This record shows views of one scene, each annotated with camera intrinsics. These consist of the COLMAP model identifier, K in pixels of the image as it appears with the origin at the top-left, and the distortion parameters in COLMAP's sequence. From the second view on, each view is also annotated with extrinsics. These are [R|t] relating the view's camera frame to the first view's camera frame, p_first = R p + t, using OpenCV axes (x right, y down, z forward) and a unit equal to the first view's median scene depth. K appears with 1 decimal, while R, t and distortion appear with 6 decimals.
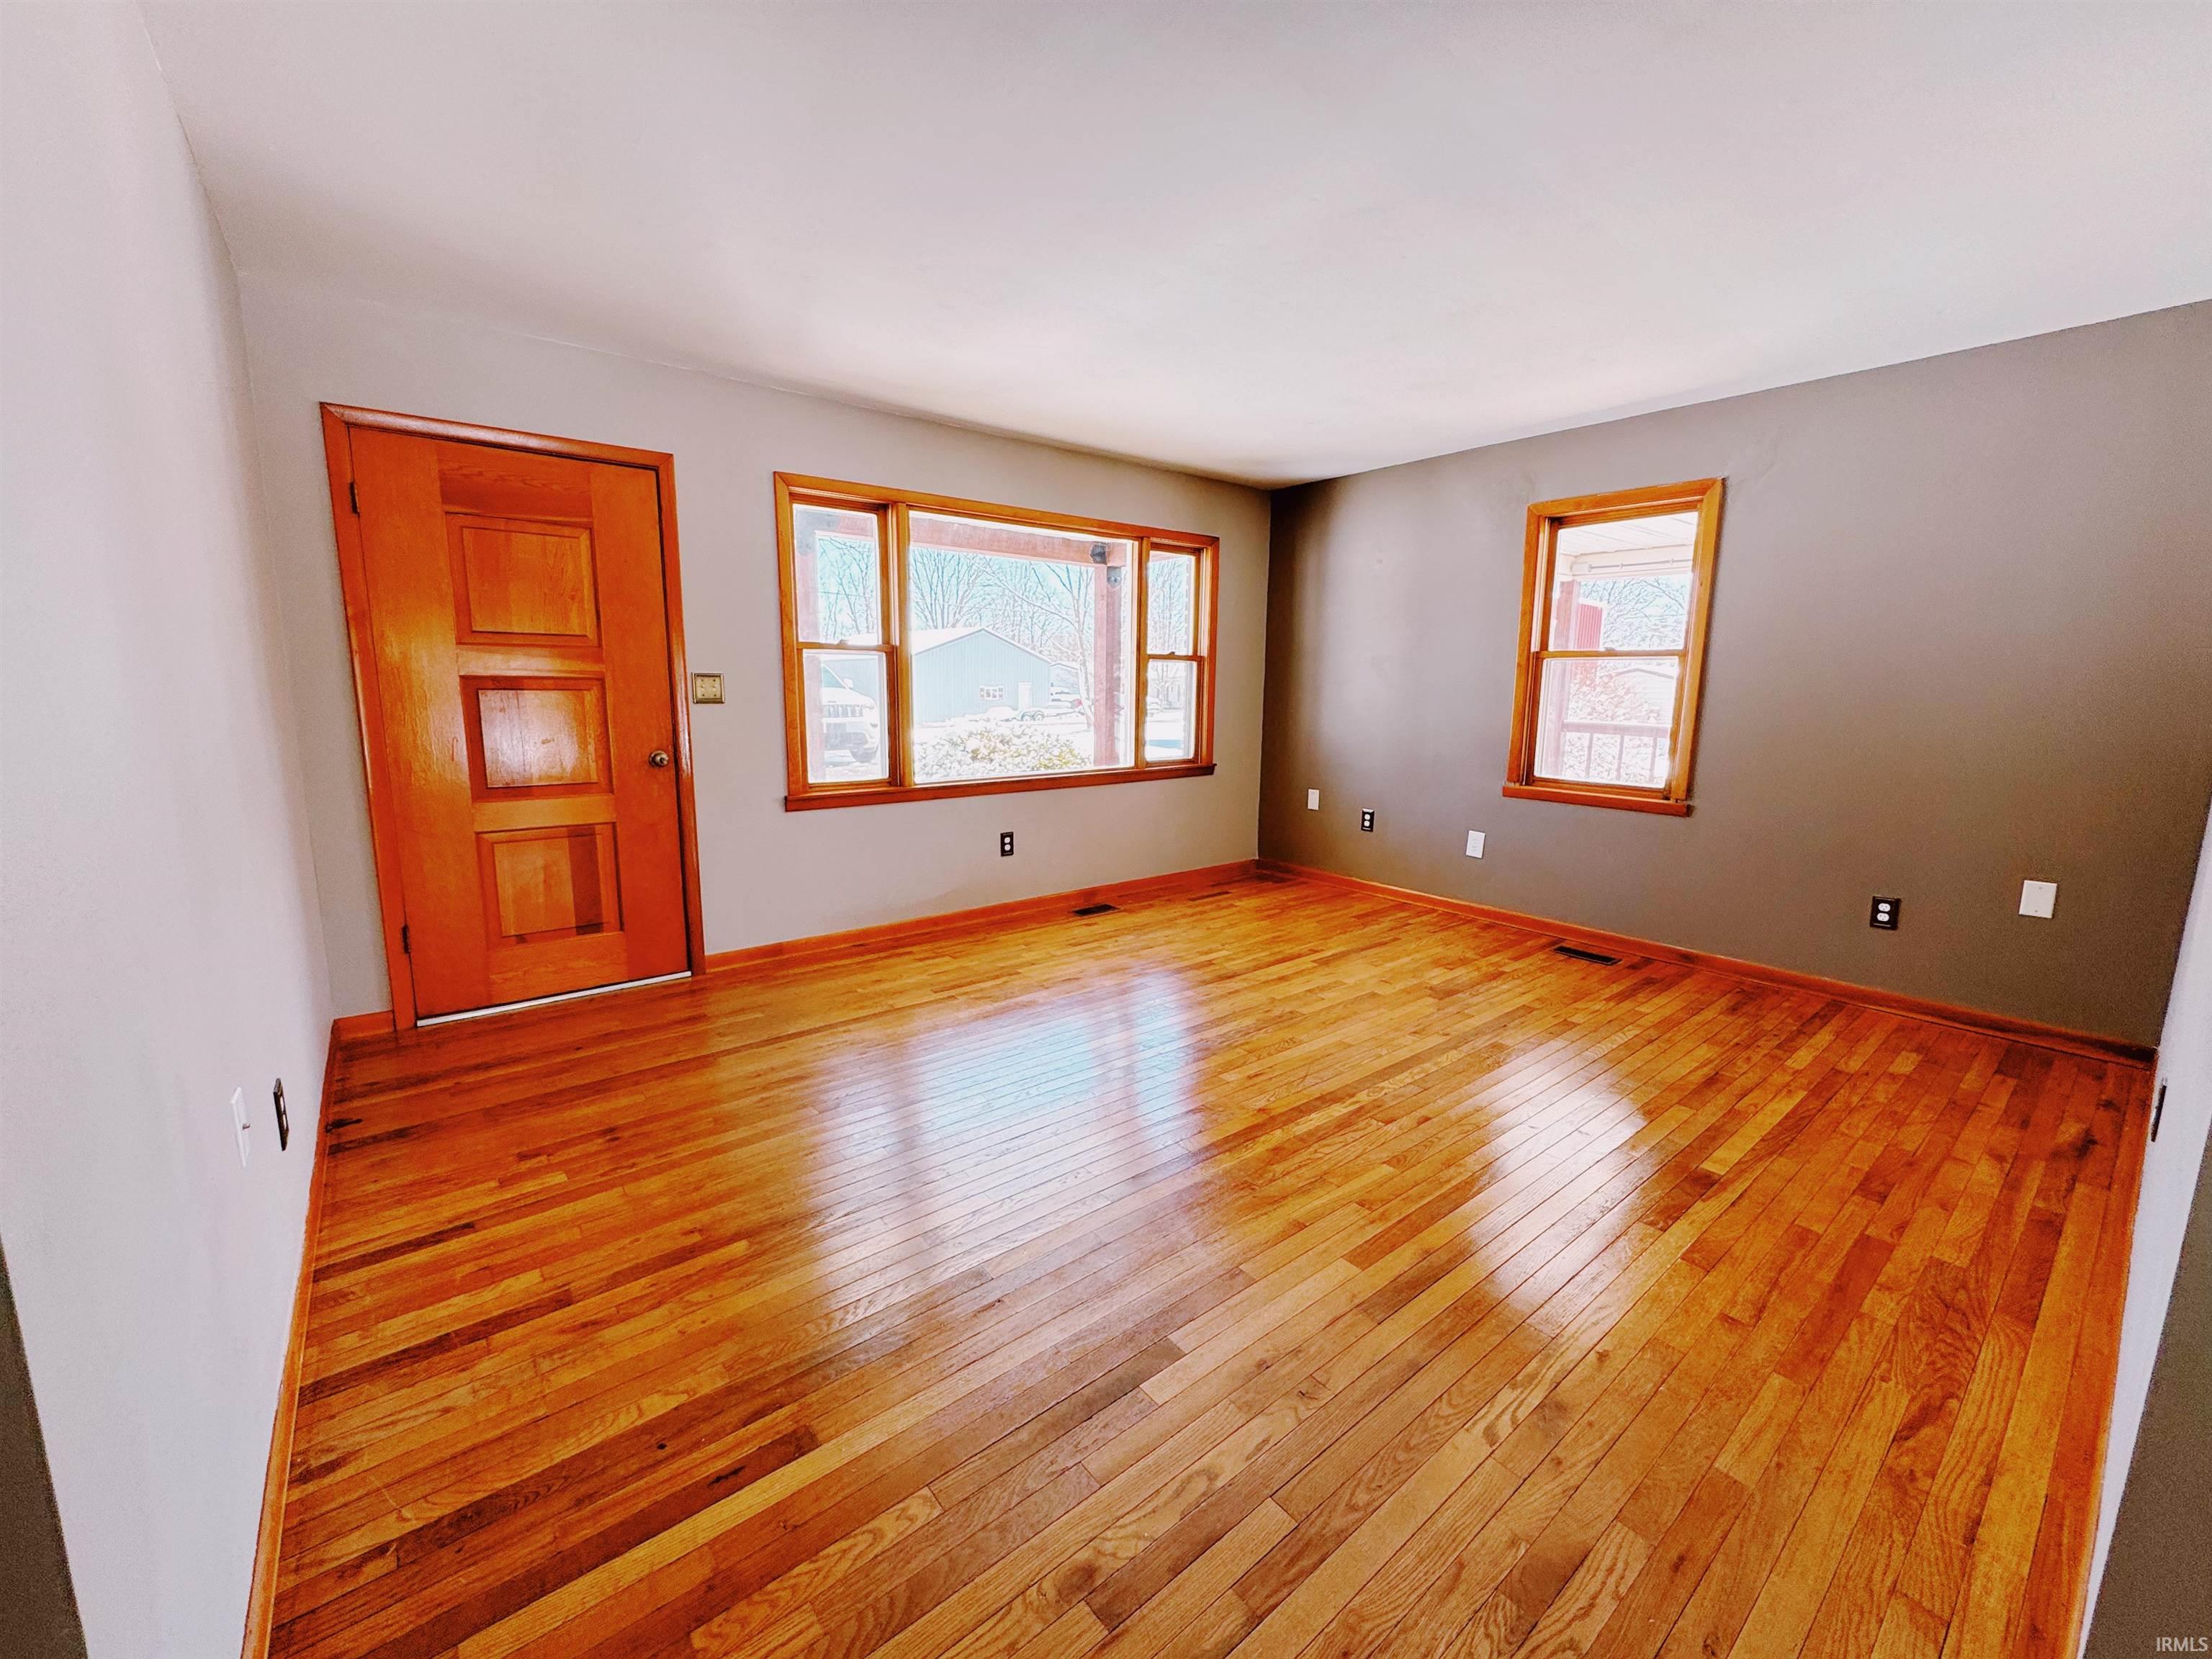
lens RADIAL K [[880.3, 0, 1104.1], [0, 880.3, 834.4], [0, 0, 1]] dist [-0.002722, 0.000347]
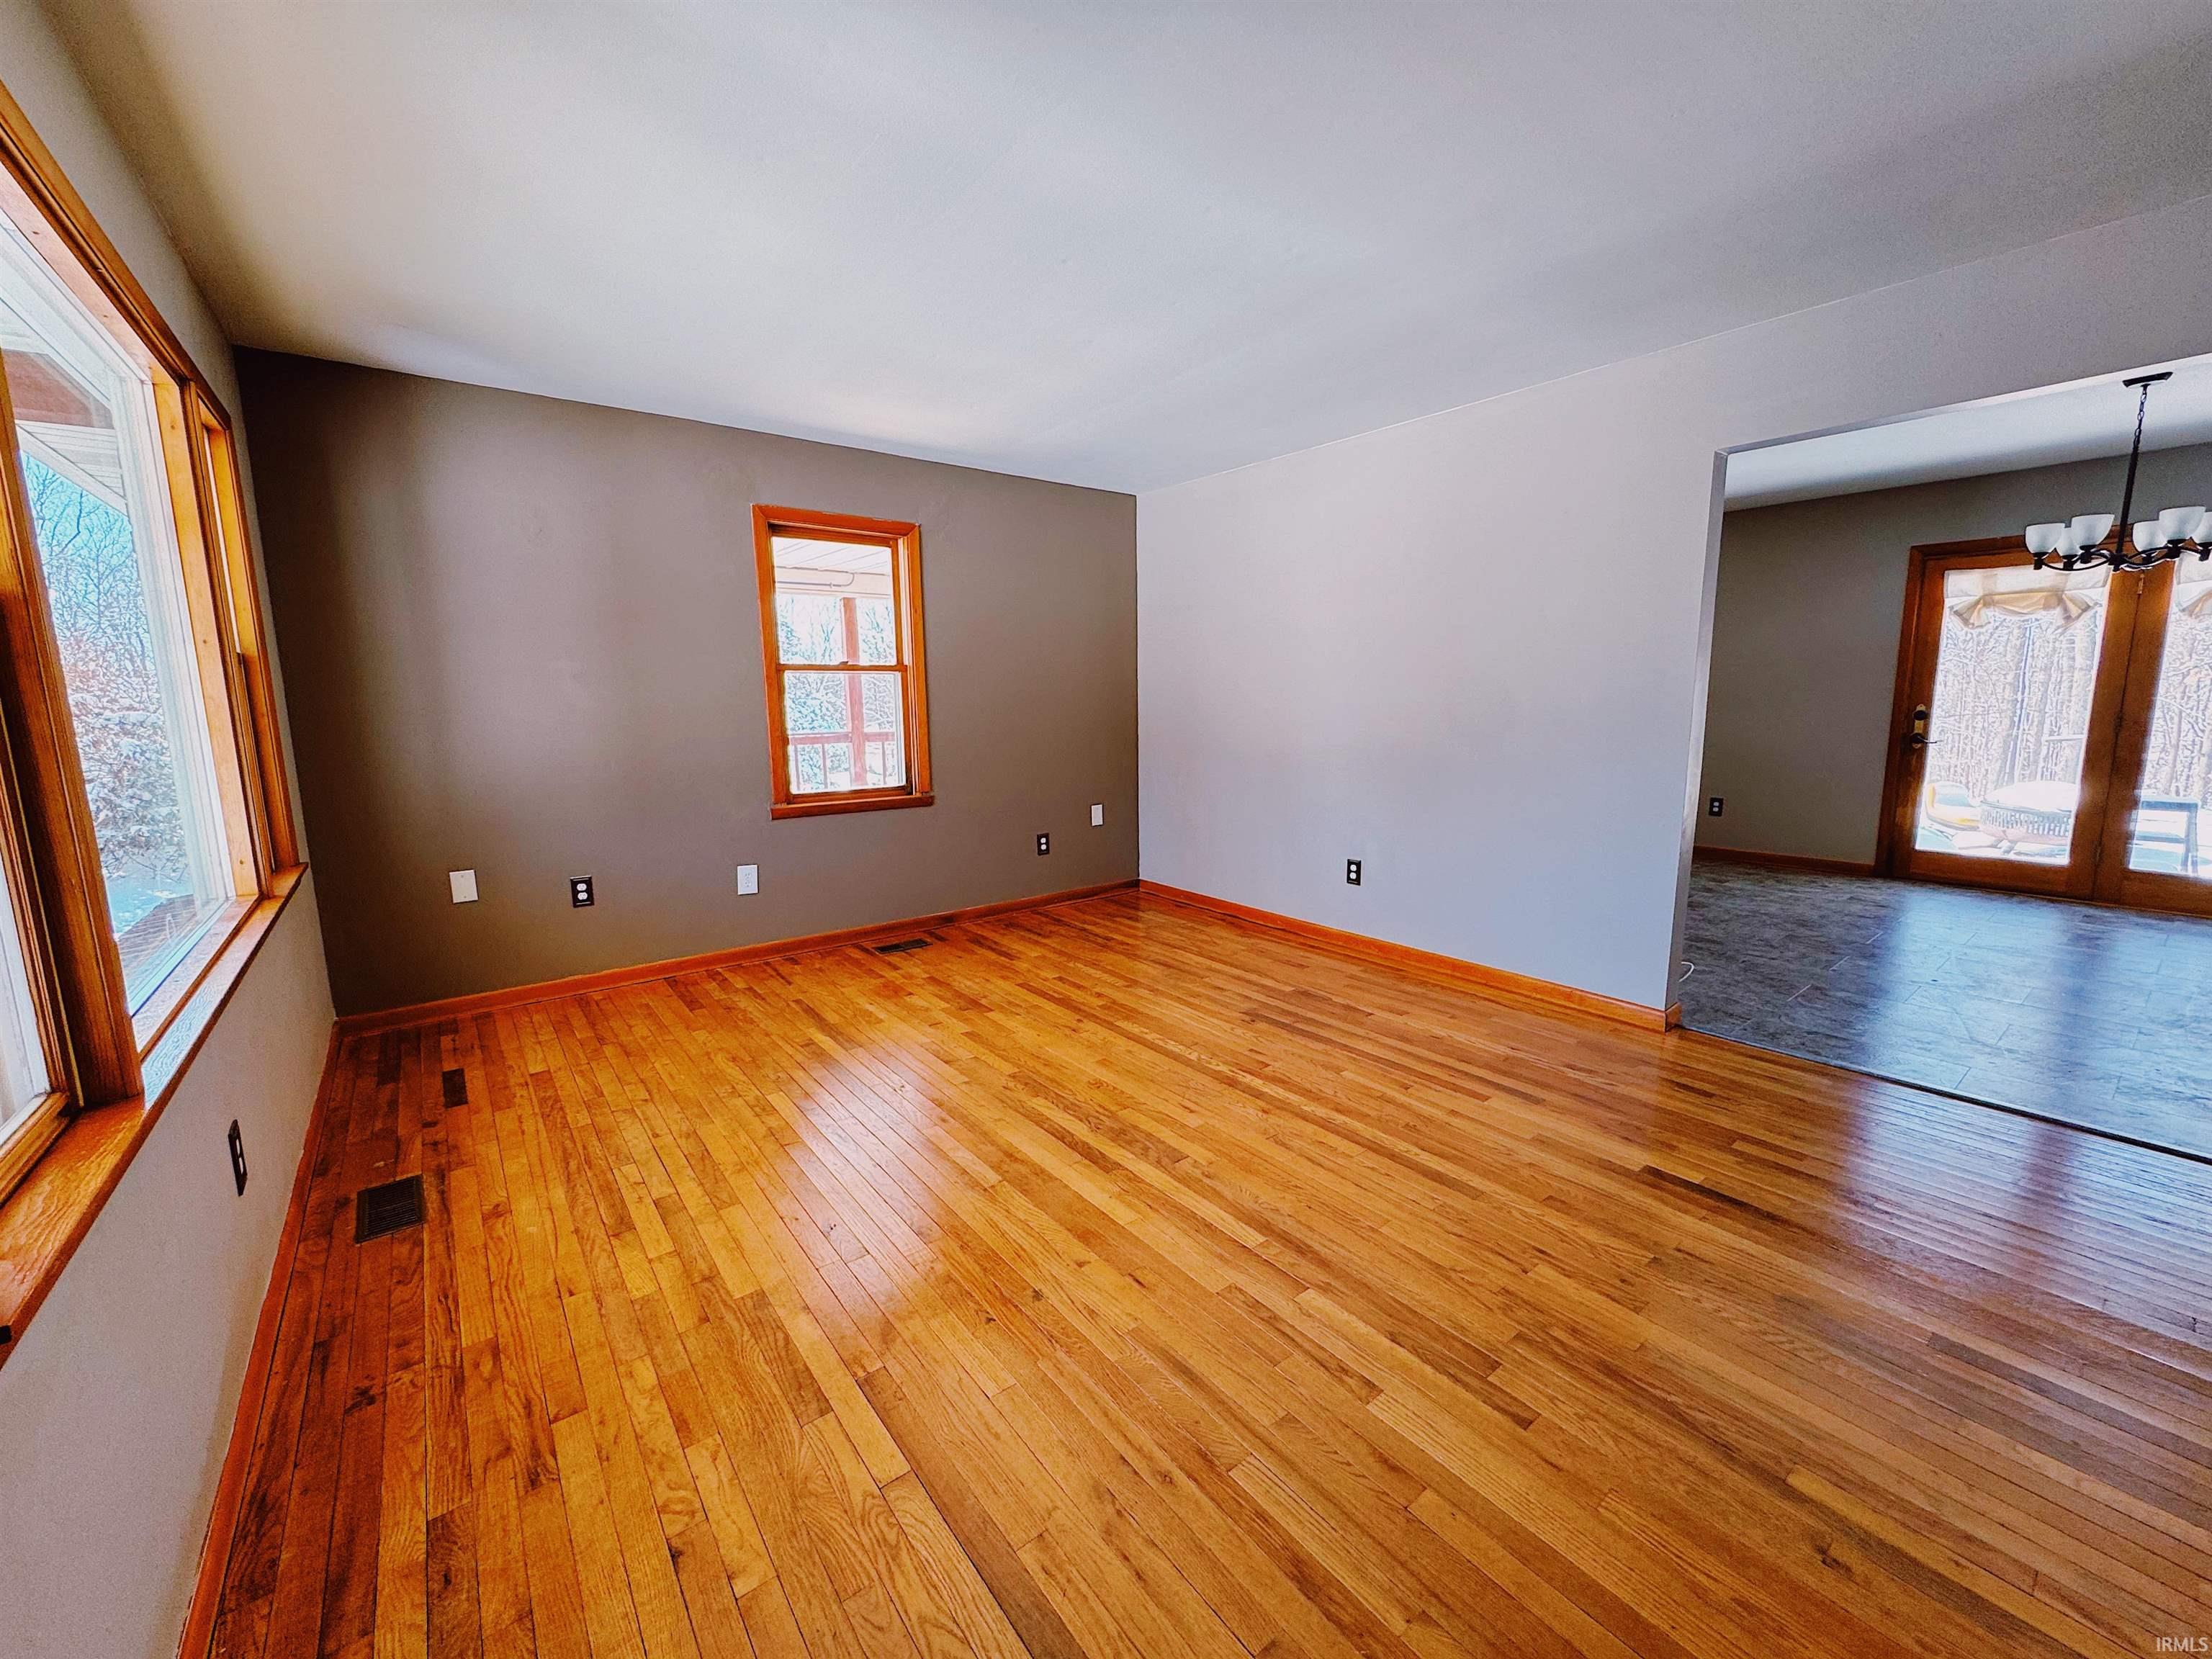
lens RADIAL K [[880.3, 0, 1110.4], [0, 880.3, 826.3], [0, 0, 1]] dist [-0.002722, 0.000347]
pose [[0.018685, -0.160664, 0.986832, -0.552217], [0.179803, 0.971453, 0.154756, -0.142608], [-0.983525, 0.174544, 0.047039, 0.753028]]
